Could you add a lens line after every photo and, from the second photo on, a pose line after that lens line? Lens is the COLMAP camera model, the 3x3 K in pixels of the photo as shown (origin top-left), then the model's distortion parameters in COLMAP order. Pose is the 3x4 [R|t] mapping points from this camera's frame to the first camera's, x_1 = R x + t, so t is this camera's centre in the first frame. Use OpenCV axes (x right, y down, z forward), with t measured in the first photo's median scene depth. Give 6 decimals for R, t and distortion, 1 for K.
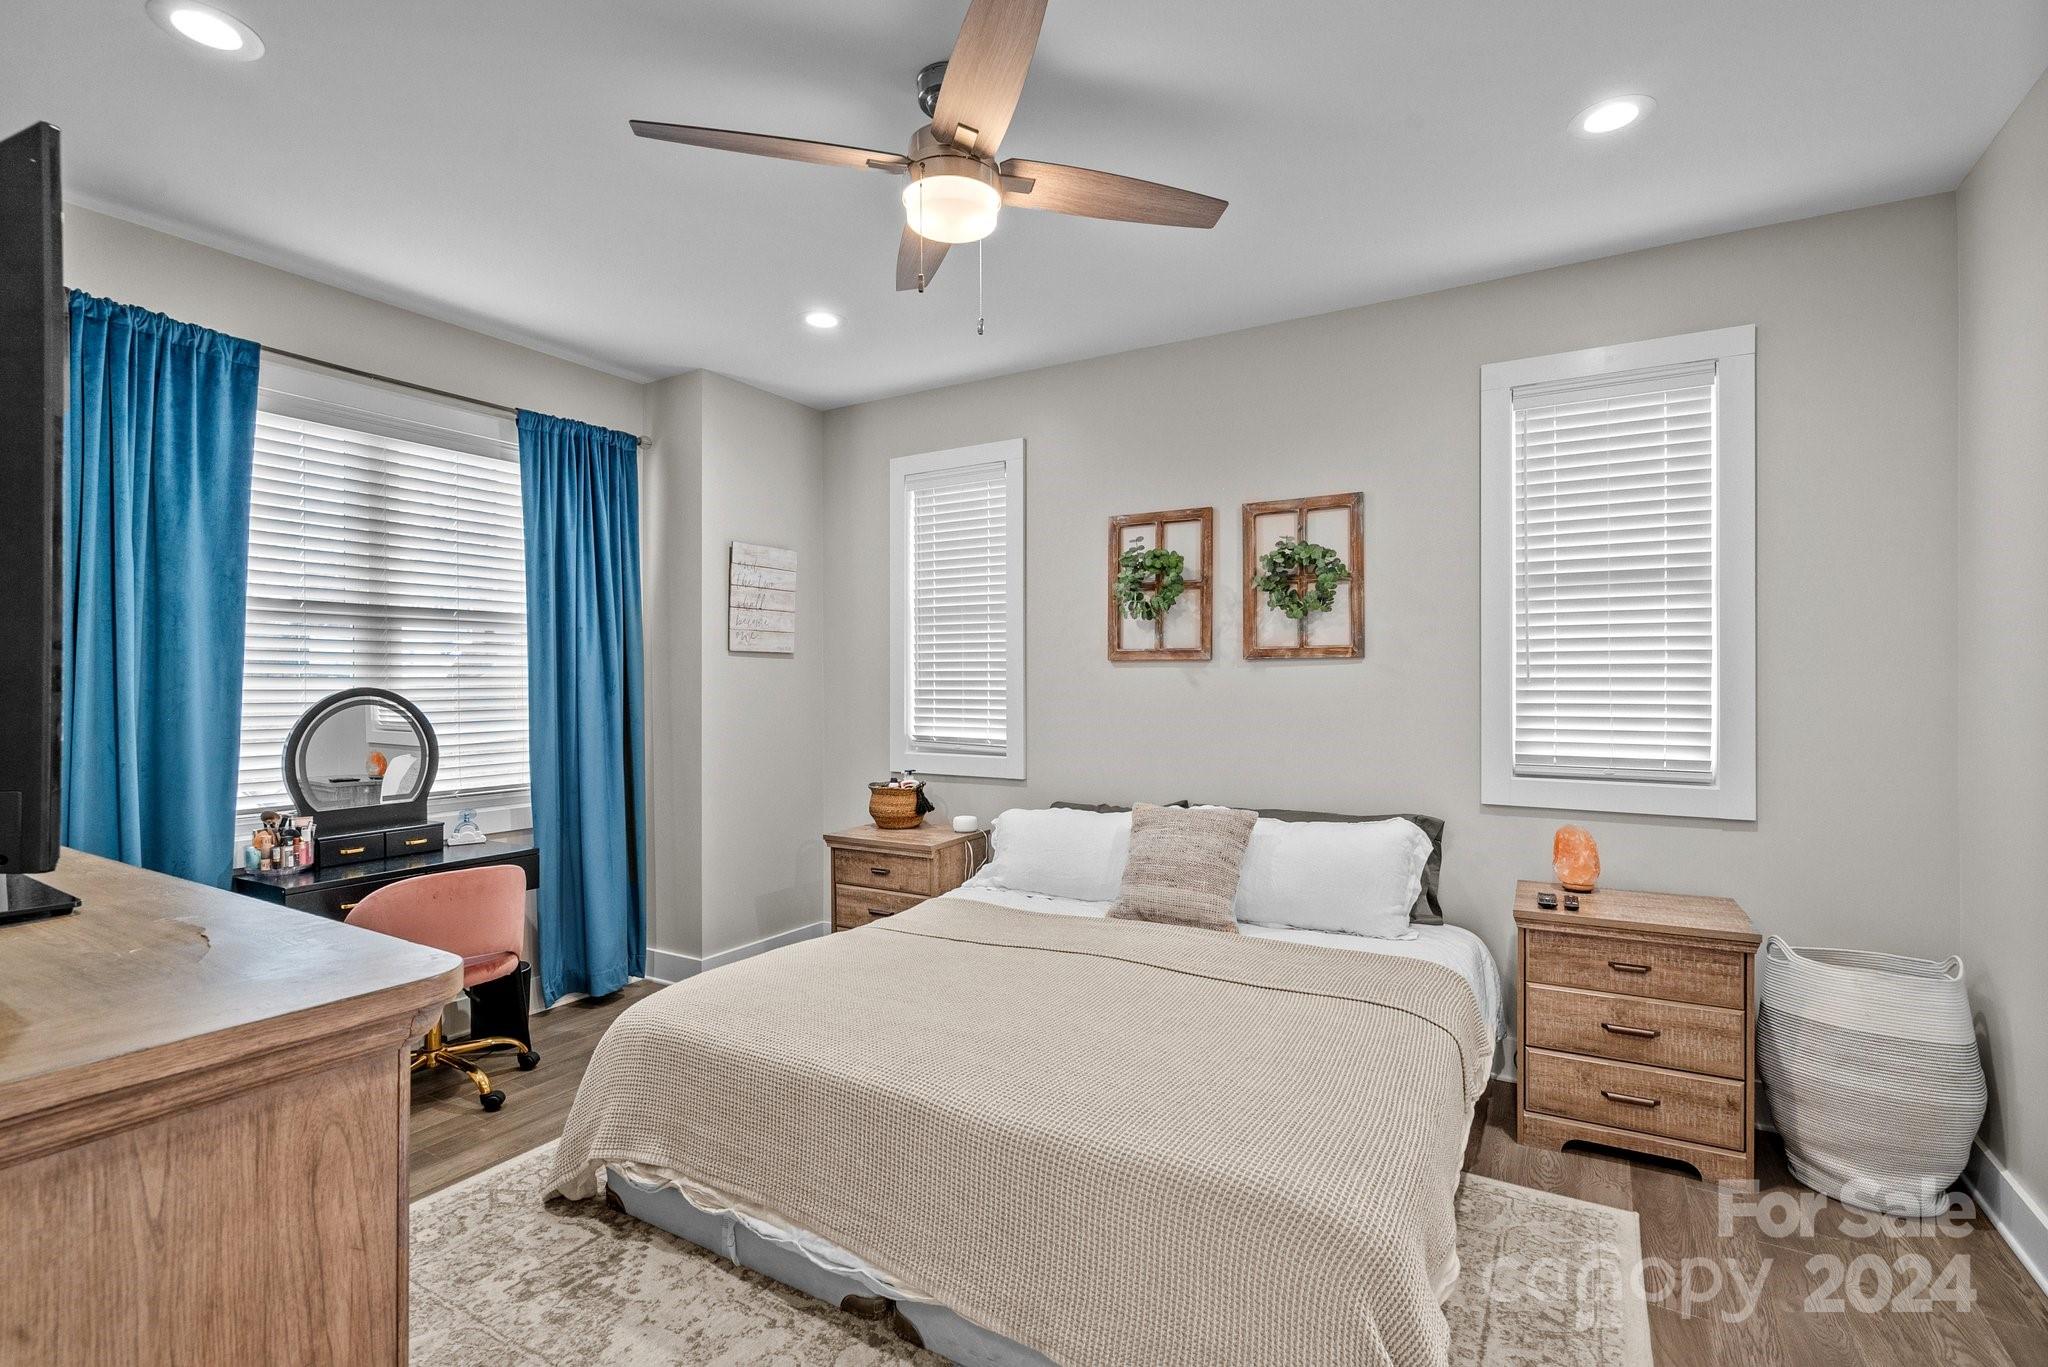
lens RADIAL K [[939.0, 0, 1027.9], [0, 939.0, 685.3], [0, 0, 1]] dist [-0.002780, 0.000564]
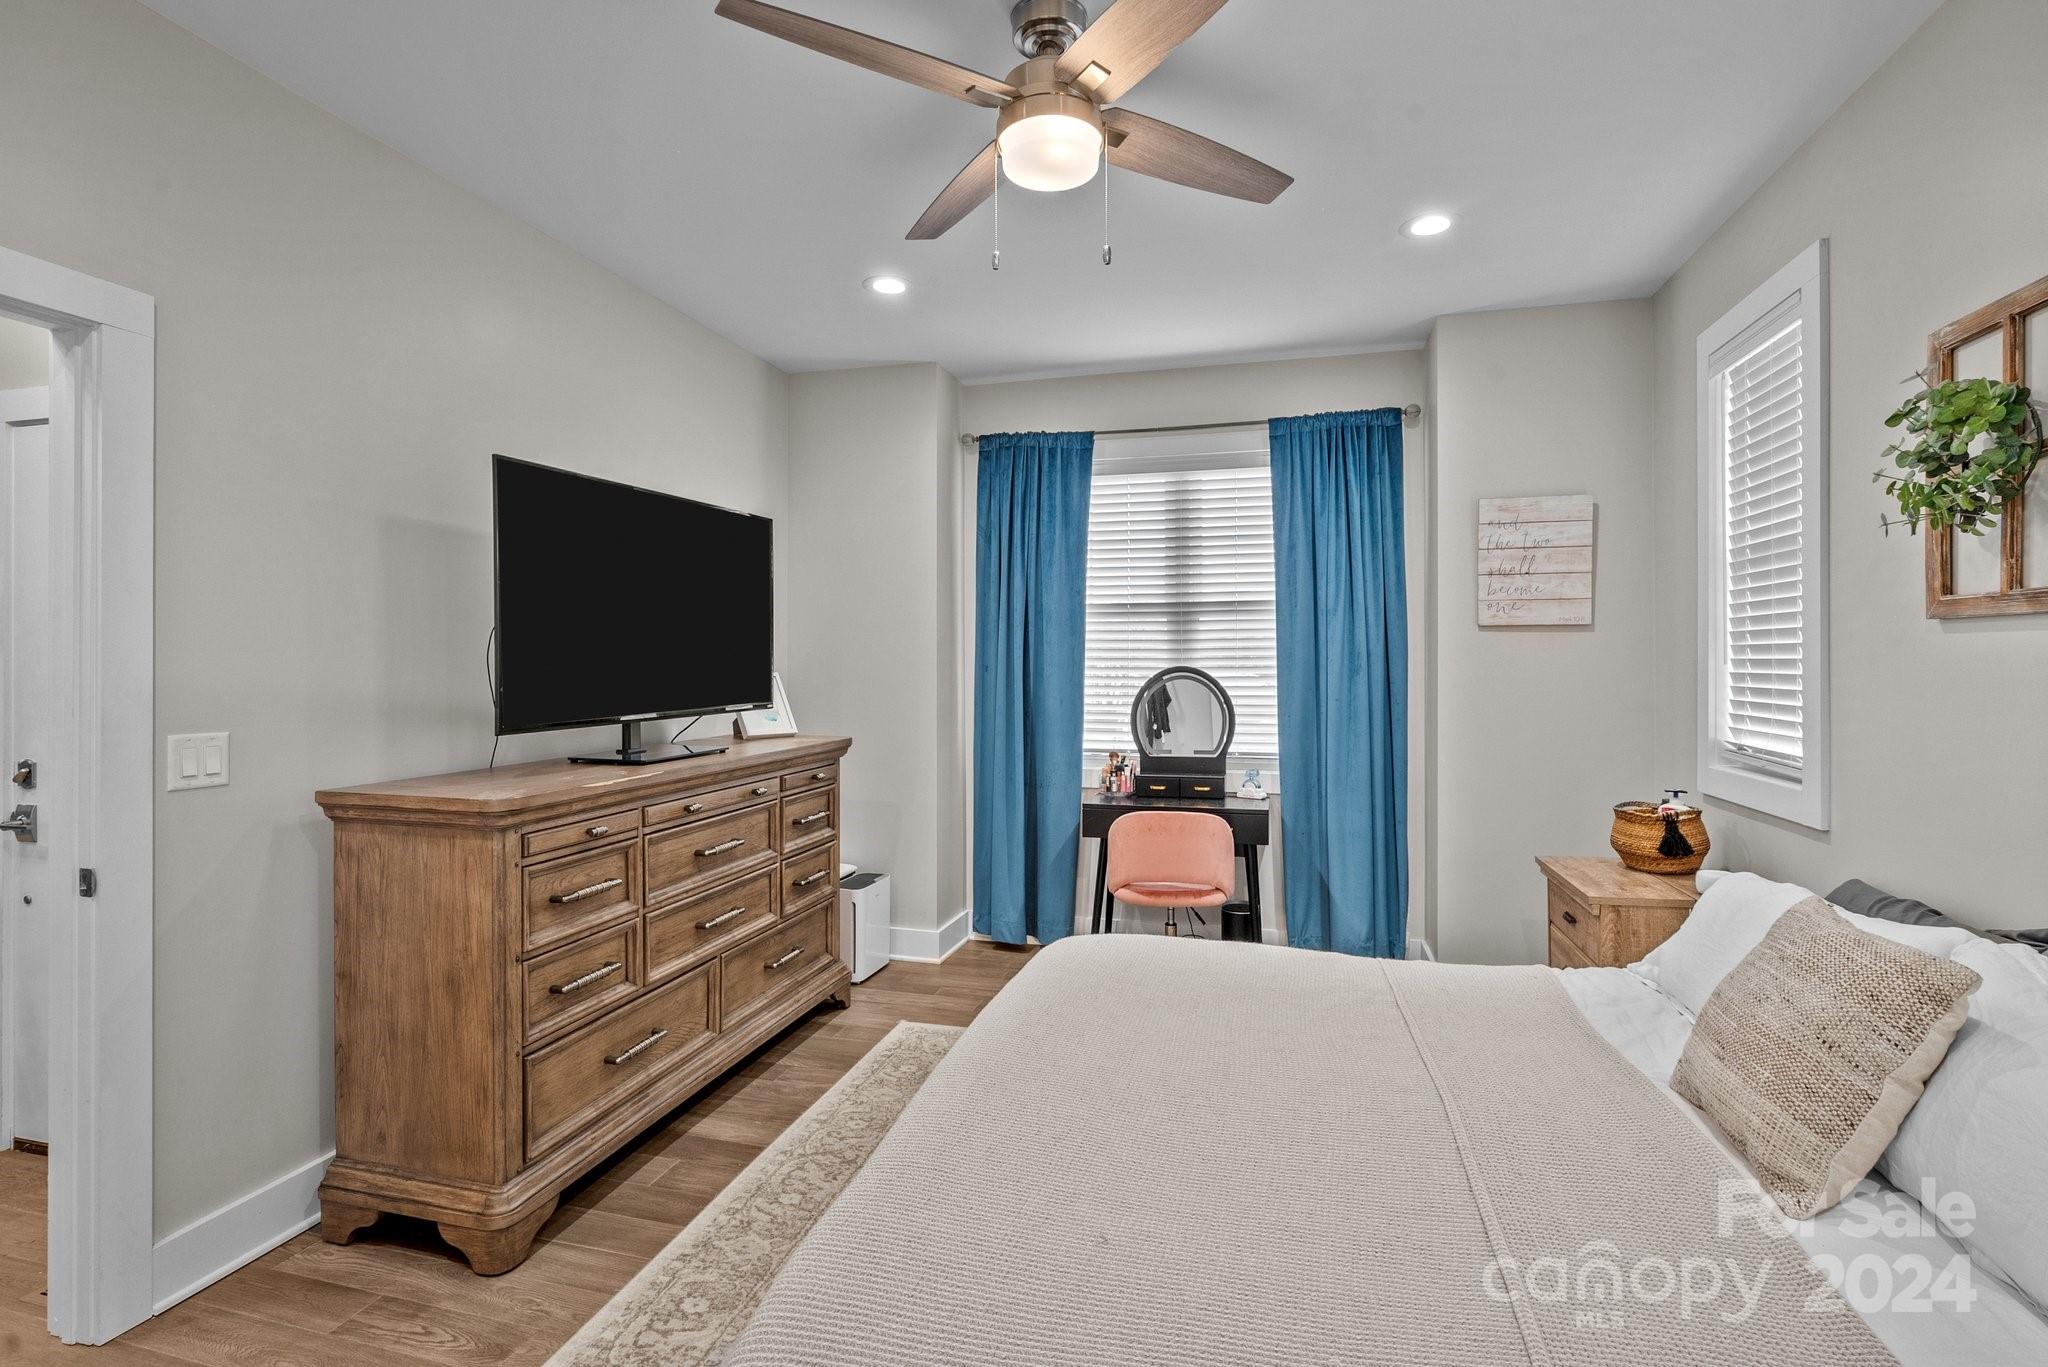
lens RADIAL K [[948.5, 0, 1051.3], [0, 948.5, 664.2], [0, 0, 1]] dist [-0.000689, 0.000104]
pose [[0.276224, 0.003016, -0.961088, 0.481161], [-0.001790, 0.999995, 0.002624, -0.003026], [0.961092, 0.000995, 0.276228, 0.433952]]
